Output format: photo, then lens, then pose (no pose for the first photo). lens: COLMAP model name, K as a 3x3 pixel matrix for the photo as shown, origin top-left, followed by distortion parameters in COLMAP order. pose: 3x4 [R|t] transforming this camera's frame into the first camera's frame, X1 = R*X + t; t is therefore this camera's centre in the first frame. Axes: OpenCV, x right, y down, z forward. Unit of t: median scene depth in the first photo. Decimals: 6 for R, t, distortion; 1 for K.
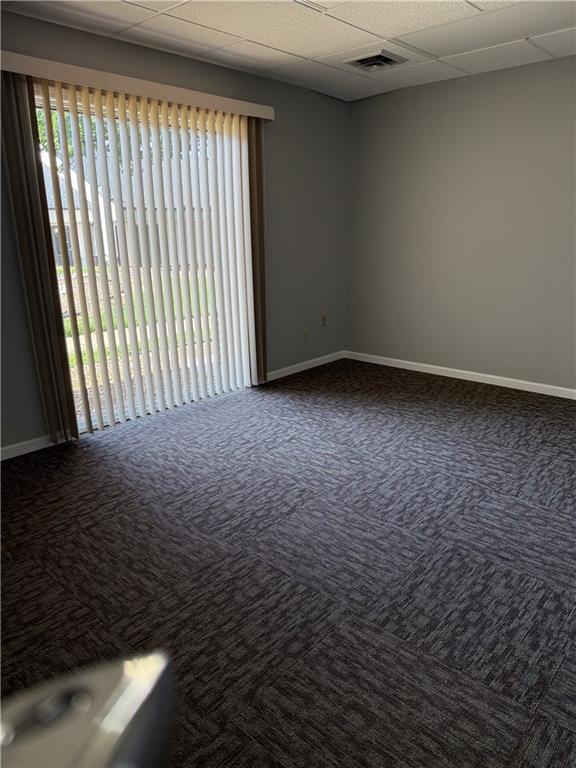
lens RADIAL K [[545.5, 0, 285.0], [0, 545.5, 392.3], [0, 0, 1]] dist [0.080289, -0.141658]
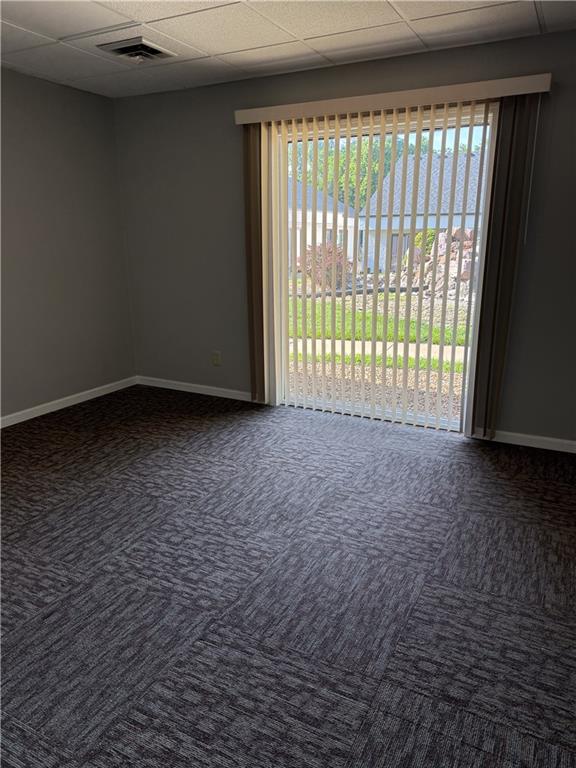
lens RADIAL K [[545.5, 0, 285.0], [0, 545.5, 392.3], [0, 0, 1]] dist [0.080289, -0.141658]
pose [[0.249525, 0.283499, -0.925940, 0.957419], [-0.283887, 0.935590, 0.209951, -0.263112], [0.925821, 0.210474, 0.313935, 0.785219]]
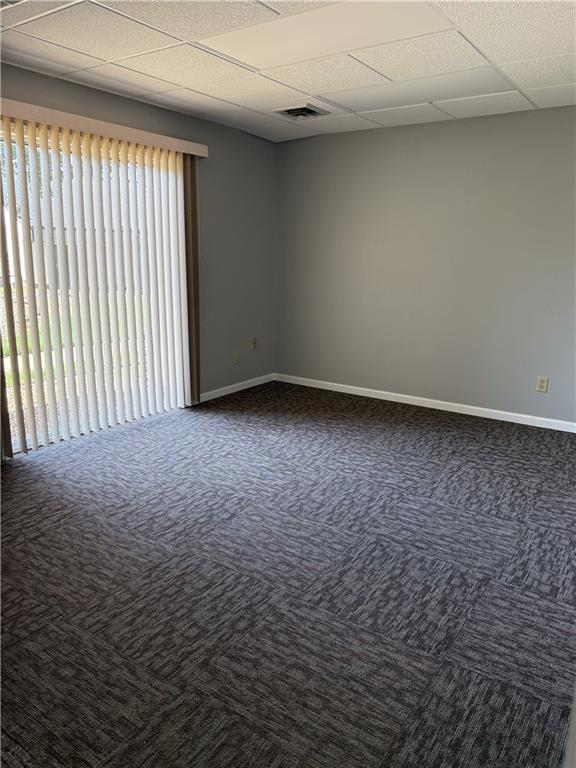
lens RADIAL K [[566.1, 0, 288.0], [0, 566.1, 384.0], [0, 0, 1]] dist [0.177448, -0.475507]
pose [[0.989985, -0.001248, 0.141164, -0.033892], [0.010629, 0.997781, -0.065723, 0.028716], [-0.140769, 0.066566, 0.987802, -0.134446]]
